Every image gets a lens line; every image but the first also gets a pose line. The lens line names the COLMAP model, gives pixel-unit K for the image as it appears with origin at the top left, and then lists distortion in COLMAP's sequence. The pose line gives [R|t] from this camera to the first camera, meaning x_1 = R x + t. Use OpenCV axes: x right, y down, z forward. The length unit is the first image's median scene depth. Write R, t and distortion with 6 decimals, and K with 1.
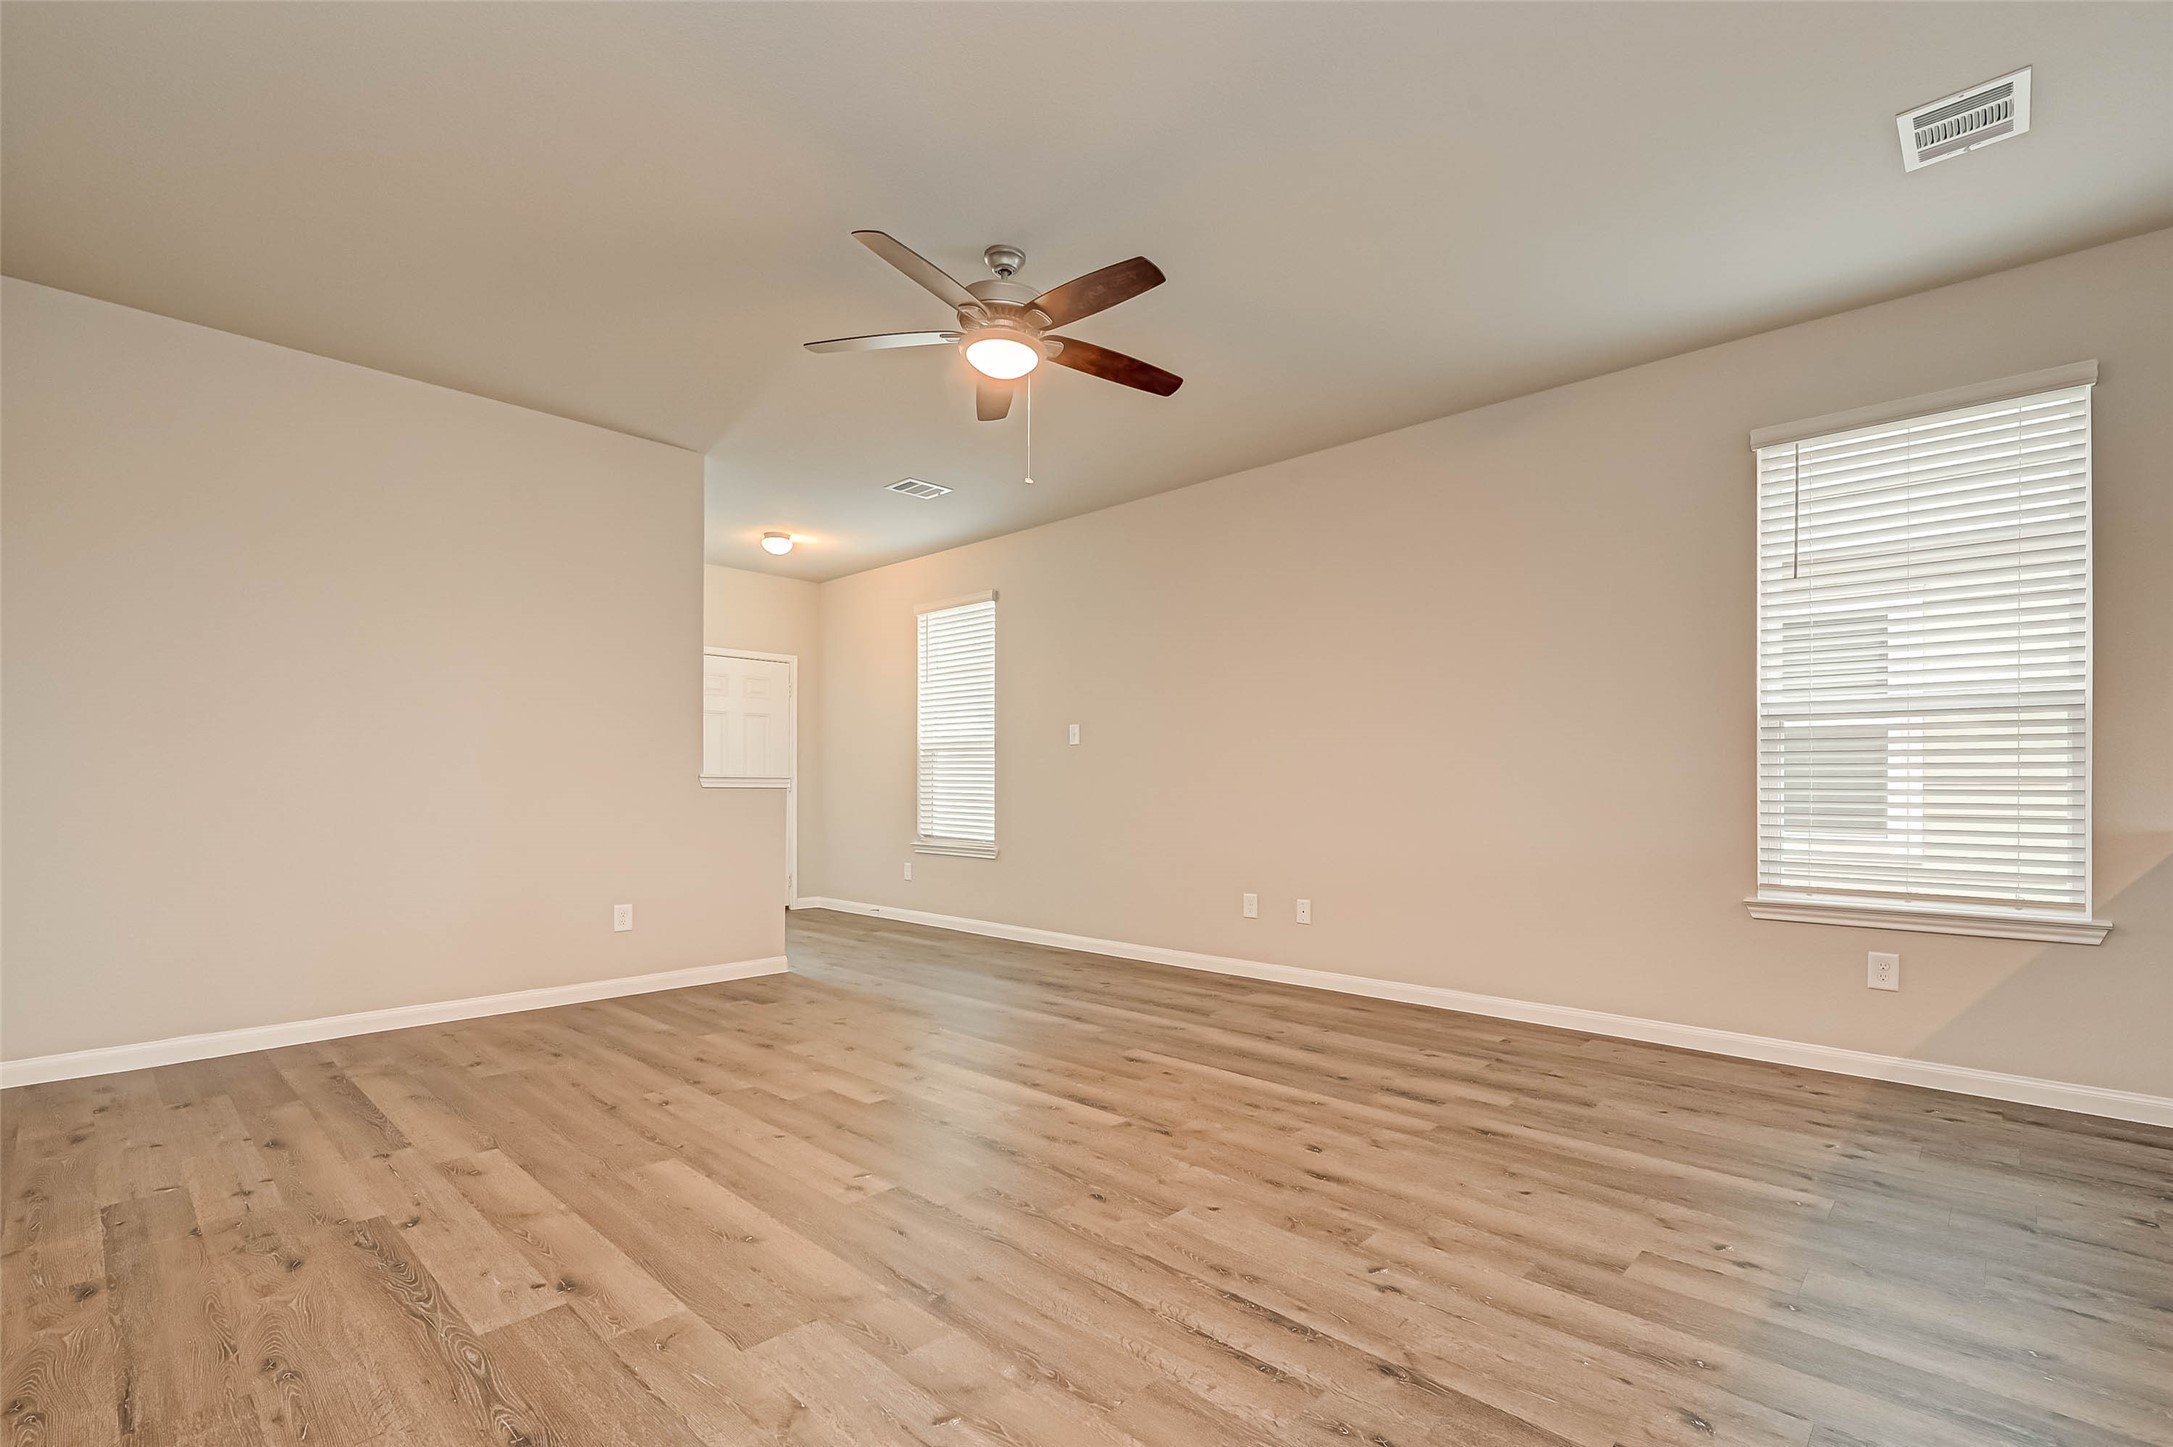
lens RADIAL K [[949.8, 0, 1134.4], [0, 949.8, 772.9], [0, 0, 1]] dist [-0.006264, 0.000136]
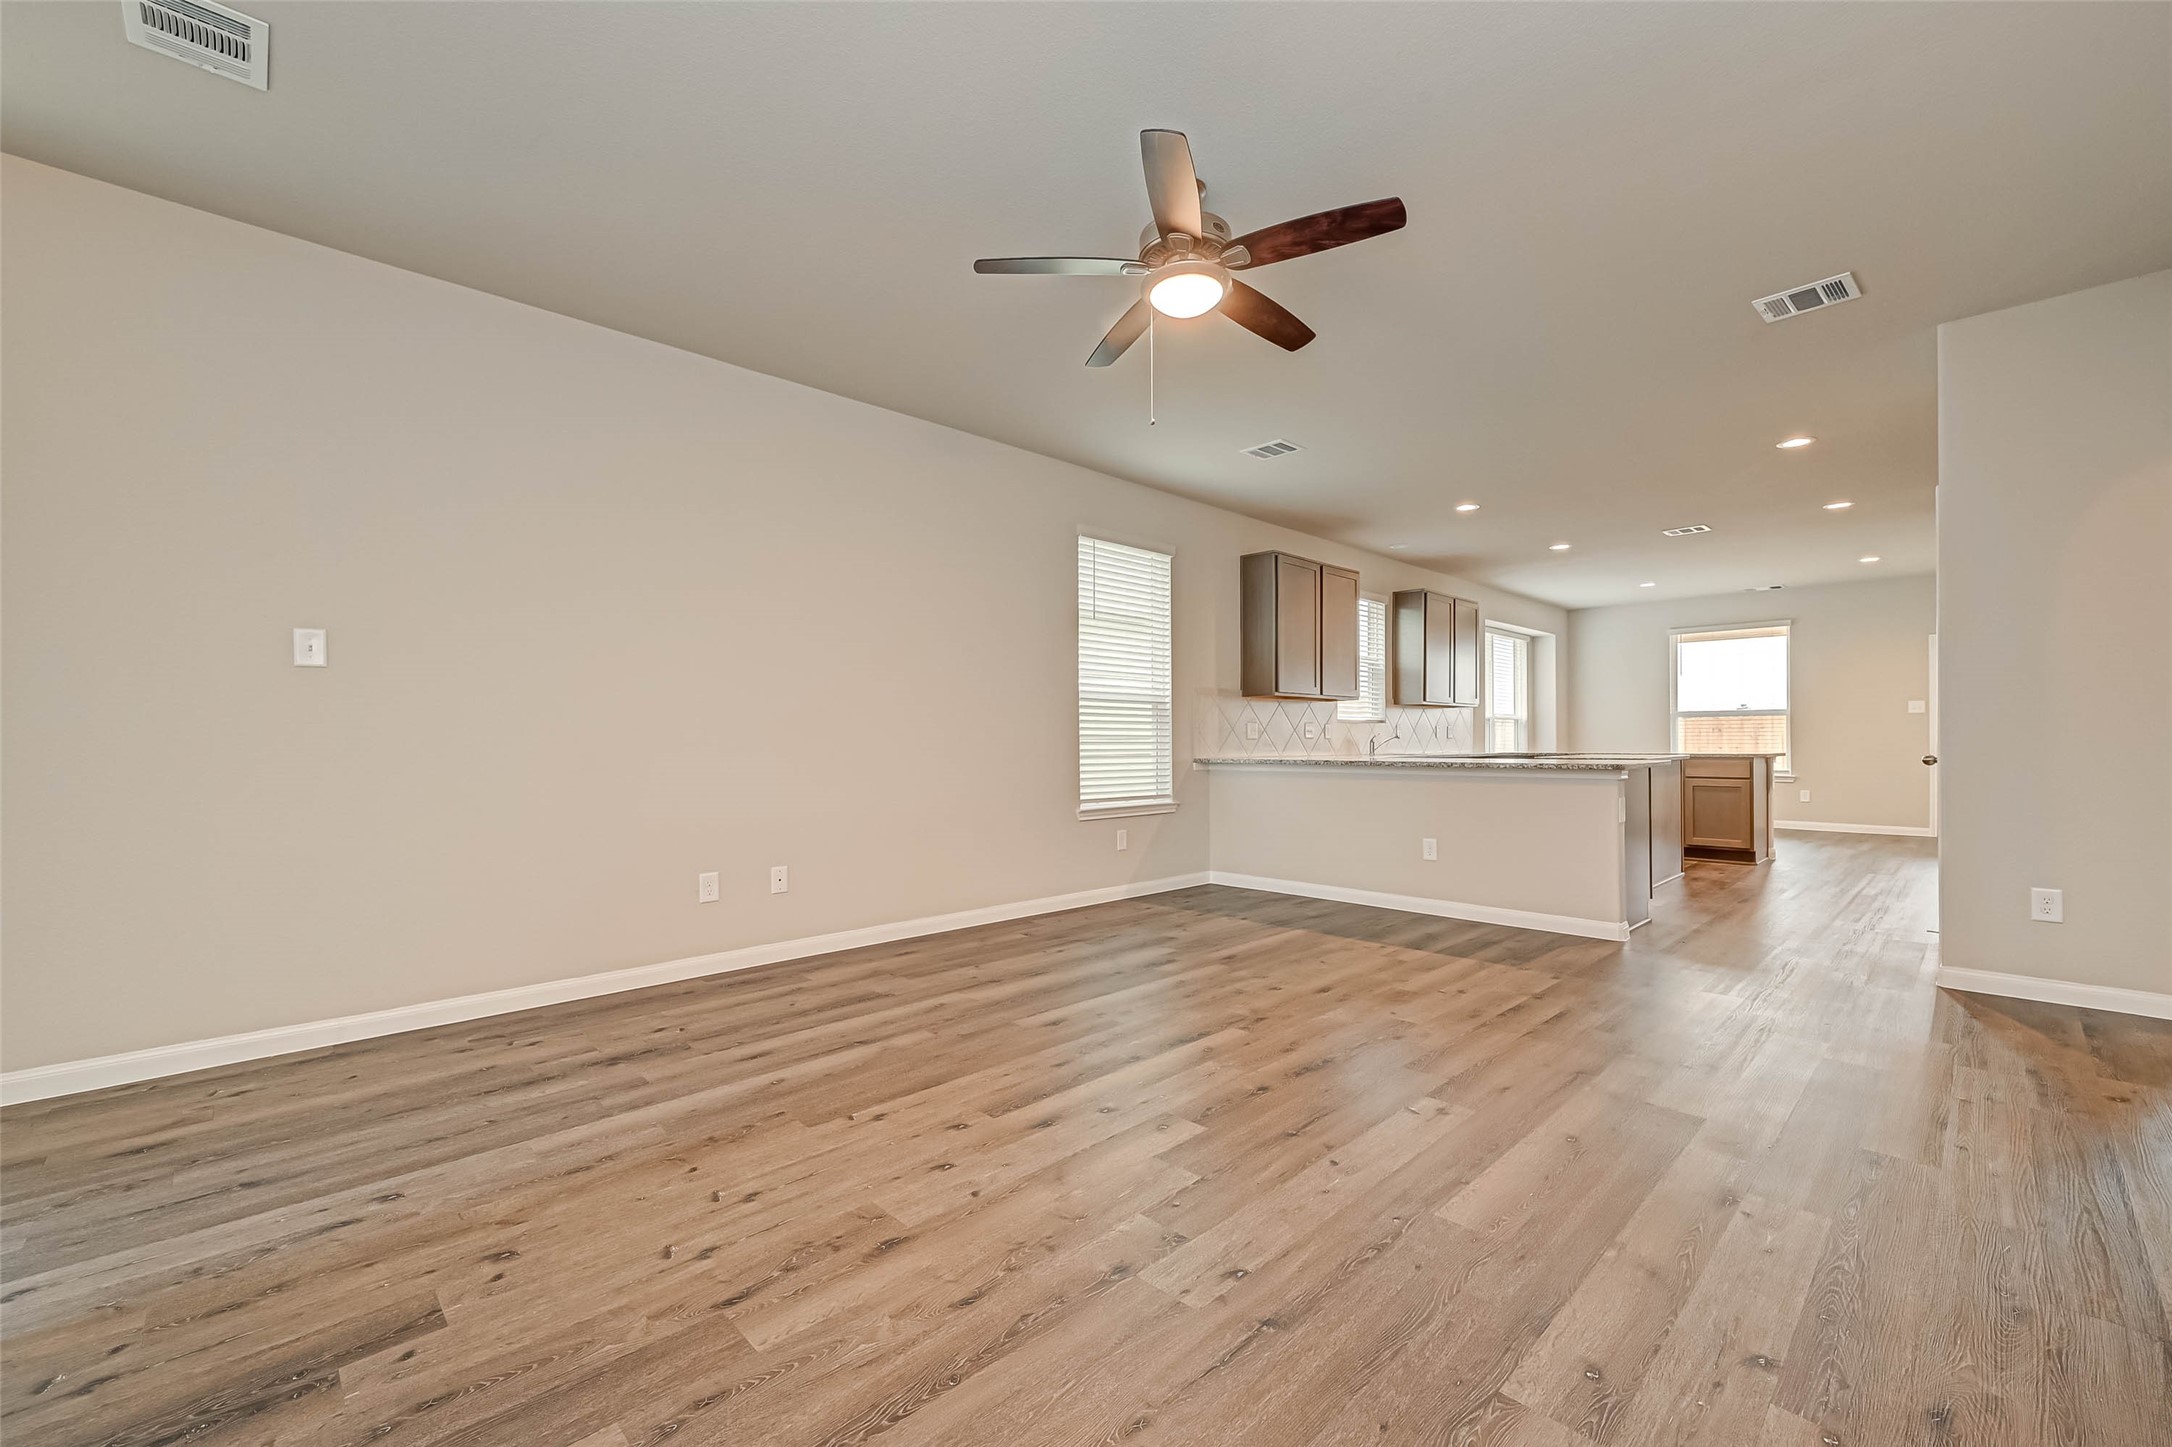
lens RADIAL K [[880.2, 0, 1093.2], [0, 880.2, 733.4], [0, 0, 1]] dist [0.002506, -0.000379]
pose [[0.076997, 0.005348, 0.997017, -0.989074], [-0.012161, 0.999916, -0.004425, 0.008469], [-0.996957, -0.011784, 0.077056, 0.979383]]
